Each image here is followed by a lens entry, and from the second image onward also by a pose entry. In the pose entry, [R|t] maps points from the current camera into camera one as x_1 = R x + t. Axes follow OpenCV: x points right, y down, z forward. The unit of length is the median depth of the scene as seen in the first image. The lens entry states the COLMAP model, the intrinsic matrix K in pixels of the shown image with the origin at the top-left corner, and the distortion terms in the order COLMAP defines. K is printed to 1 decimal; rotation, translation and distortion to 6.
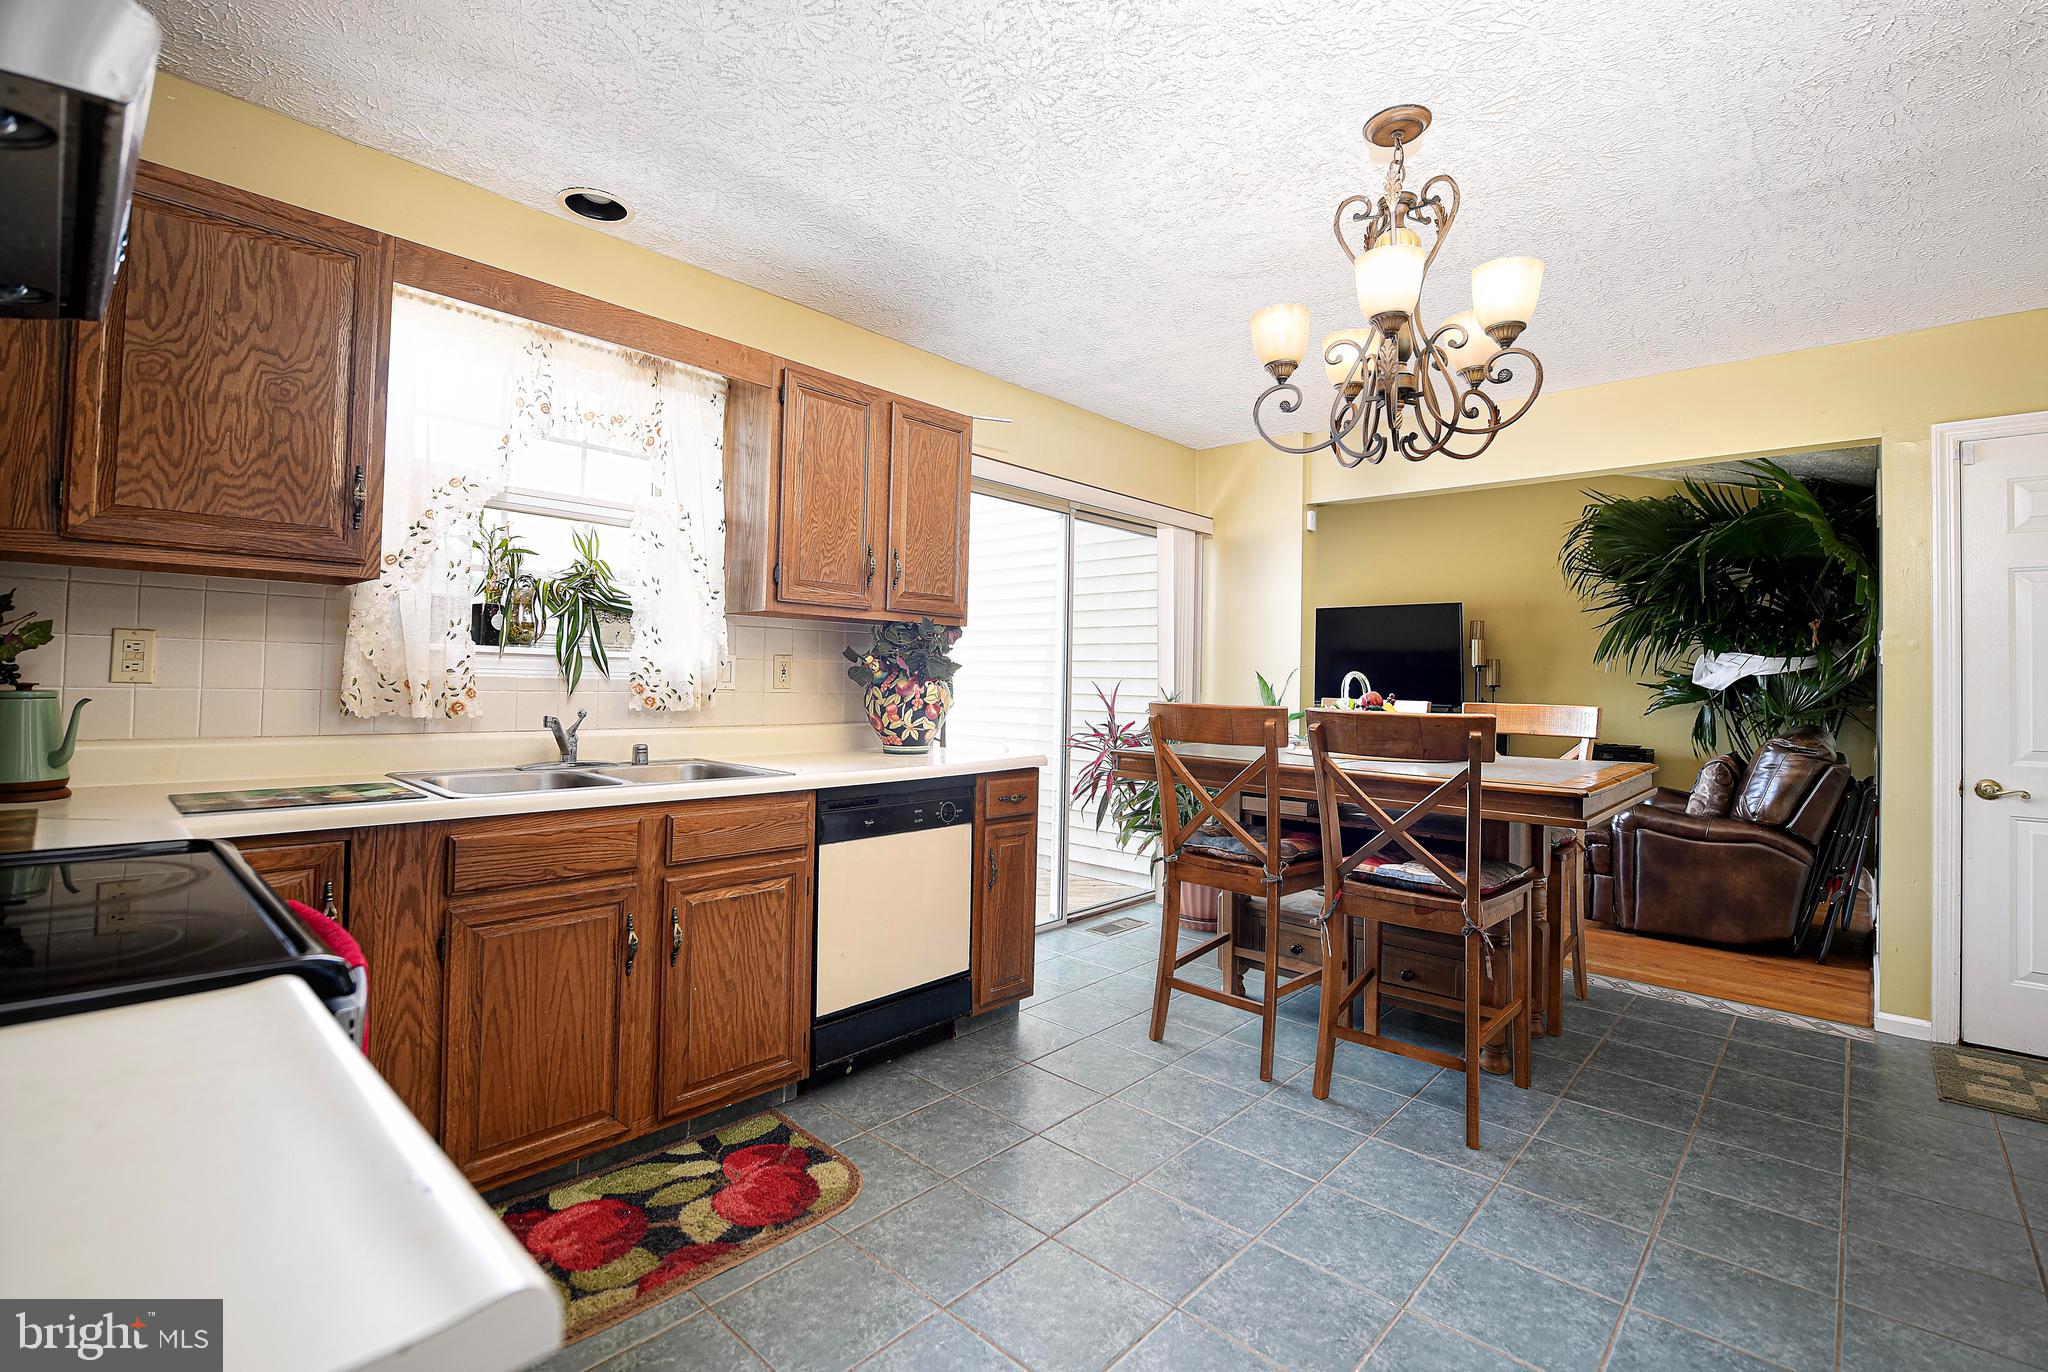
lens RADIAL K [[909.1, 0, 1017.1], [0, 909.1, 655.9], [0, 0, 1]] dist [-0.015969, -0.000040]
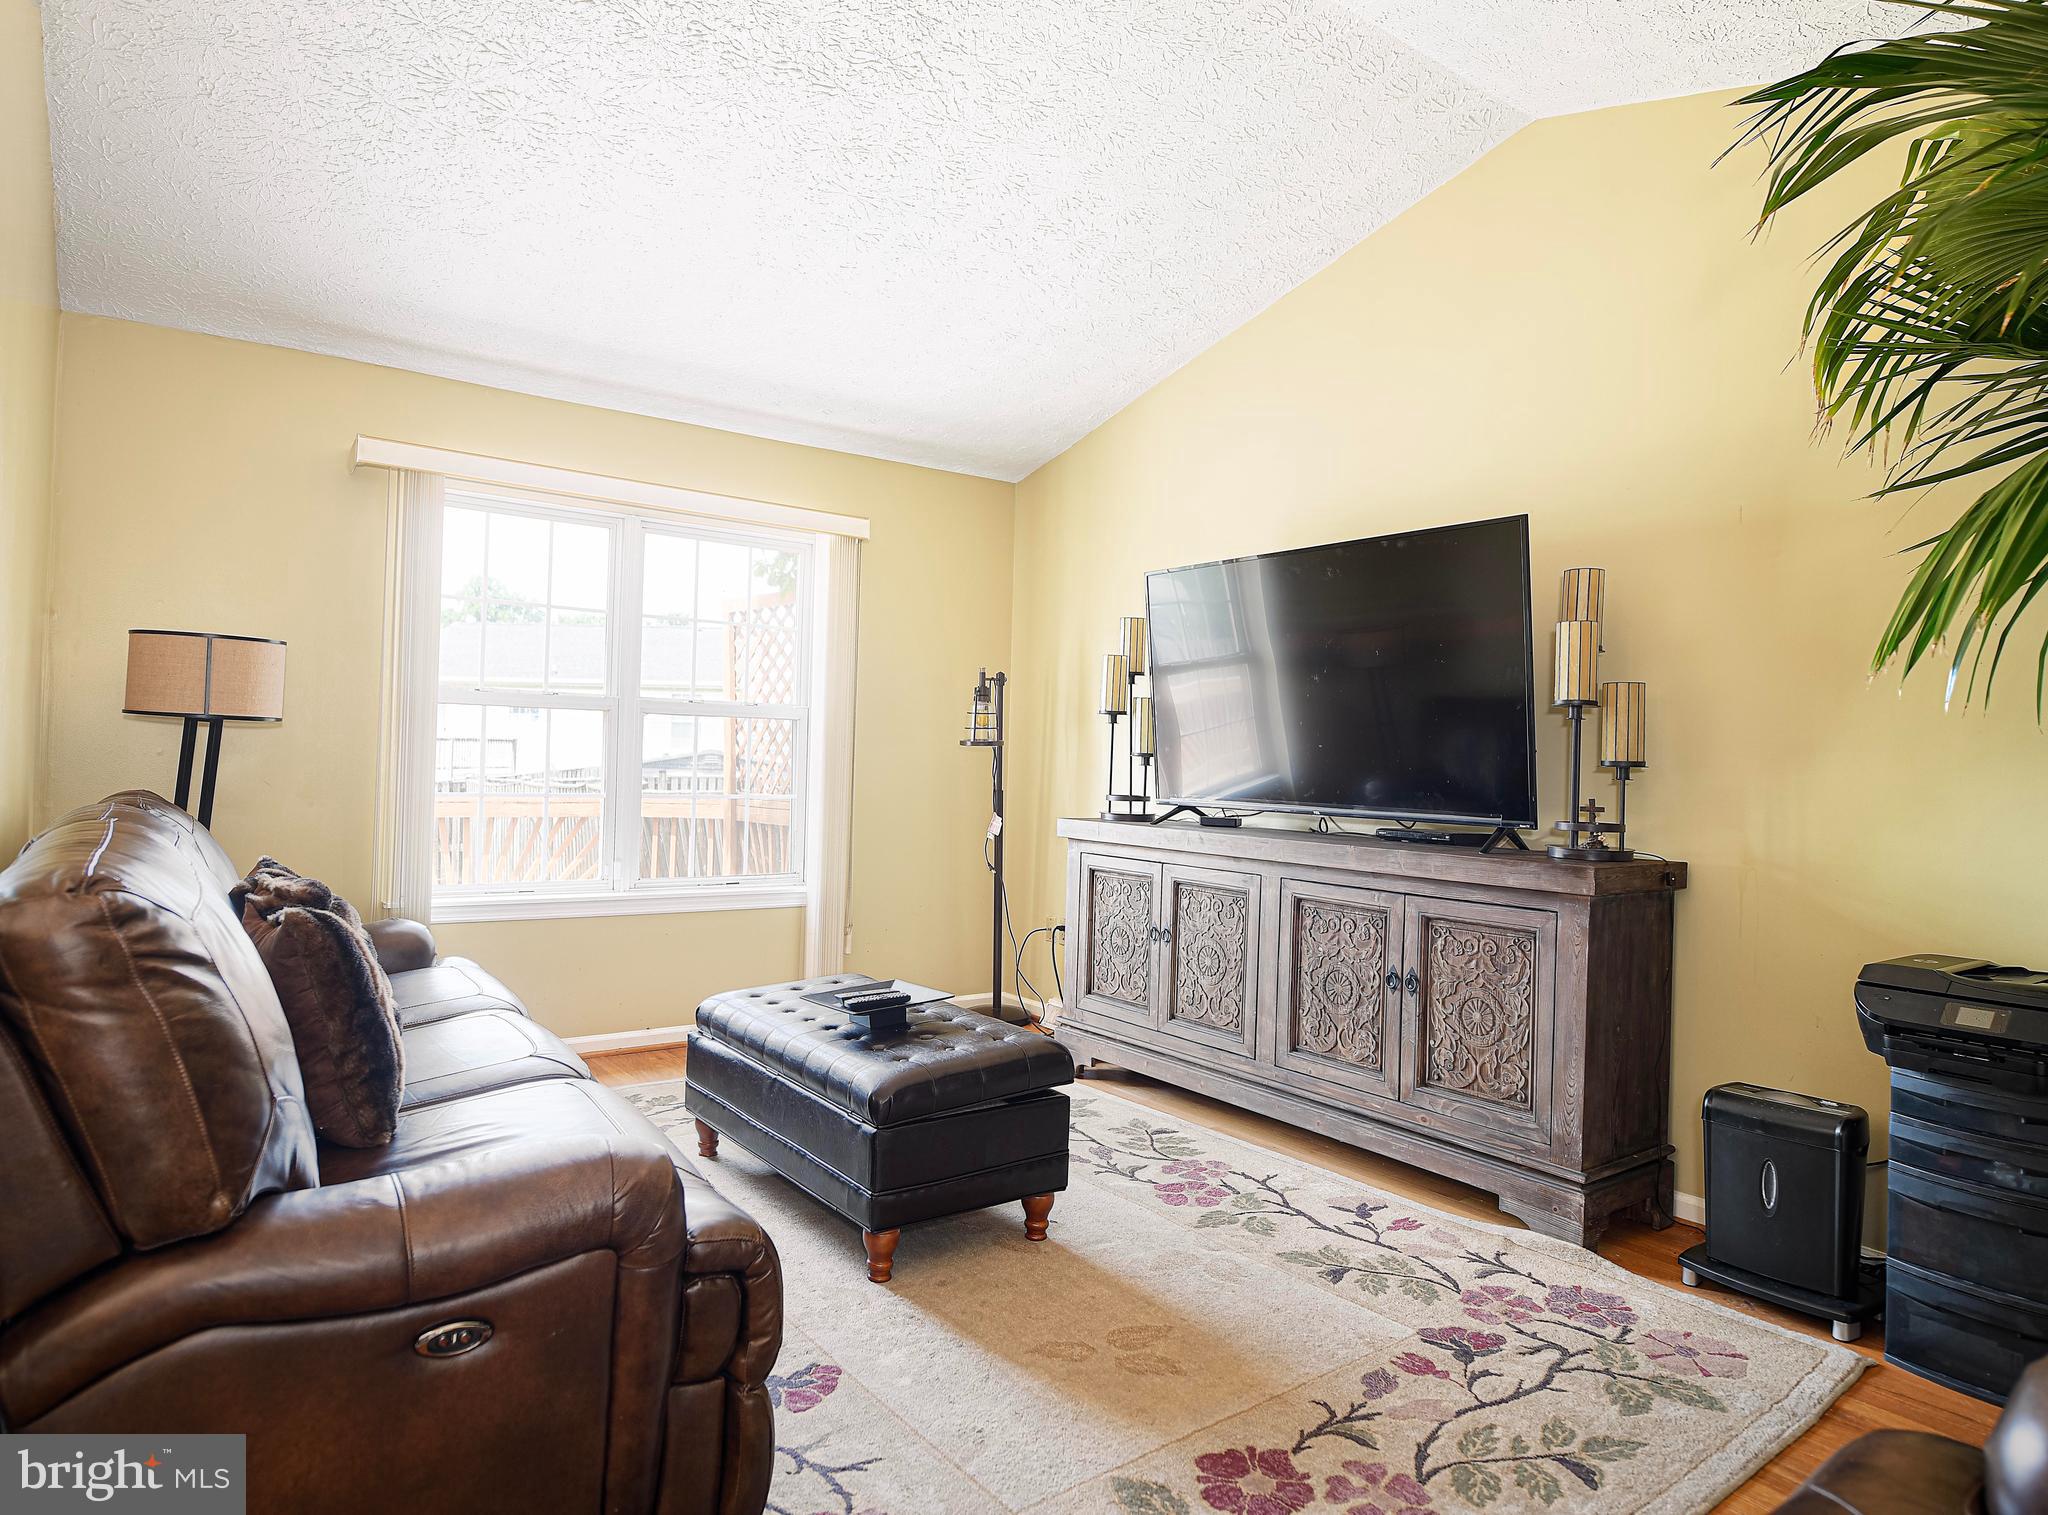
lens RADIAL K [[1239.8, 0, 1024.0], [0, 1239.8, 757.5], [0, 0, 1]] dist [0.006864, 0.000612]
pose [[0.984241, 0.005586, -0.176743, 1.290023], [-0.001697, 0.999753, 0.022142, 0.071051], [0.176823, -0.021493, 0.984008, 1.702548]]
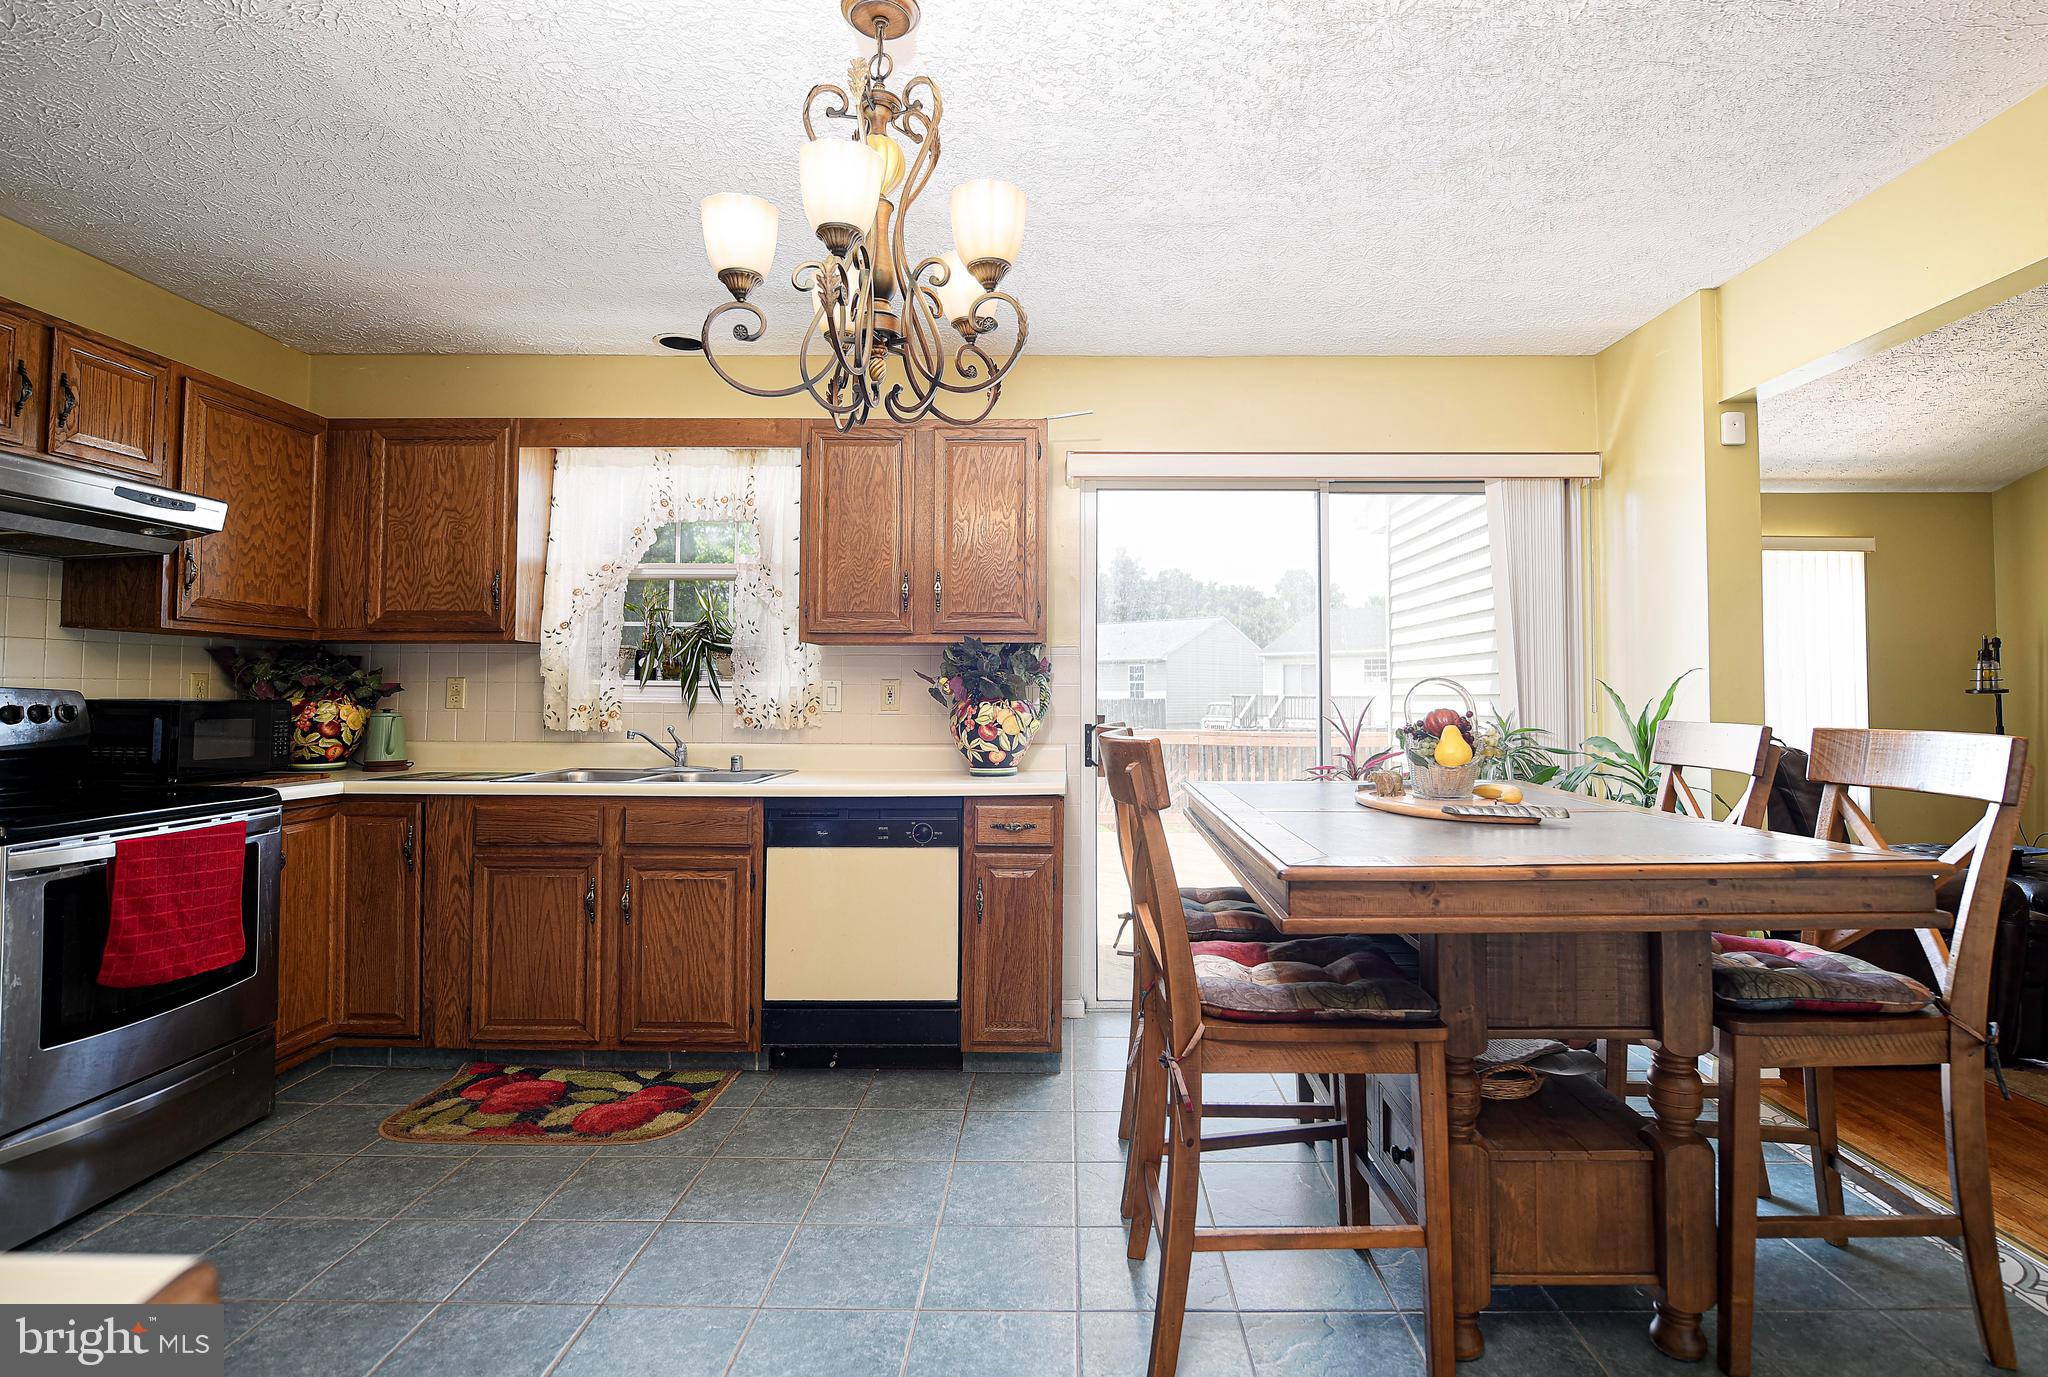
lens RADIAL K [[1013.6, 0, 1070.3], [0, 1013.6, 657.1], [0, 0, 1]] dist [-0.009252, -0.000530]
pose [[0.678940, -0.047073, -0.732683, 1.099038], [0.029818, 0.998887, -0.036545, 0.032413], [0.733588, 0.002965, 0.679588, 0.470813]]
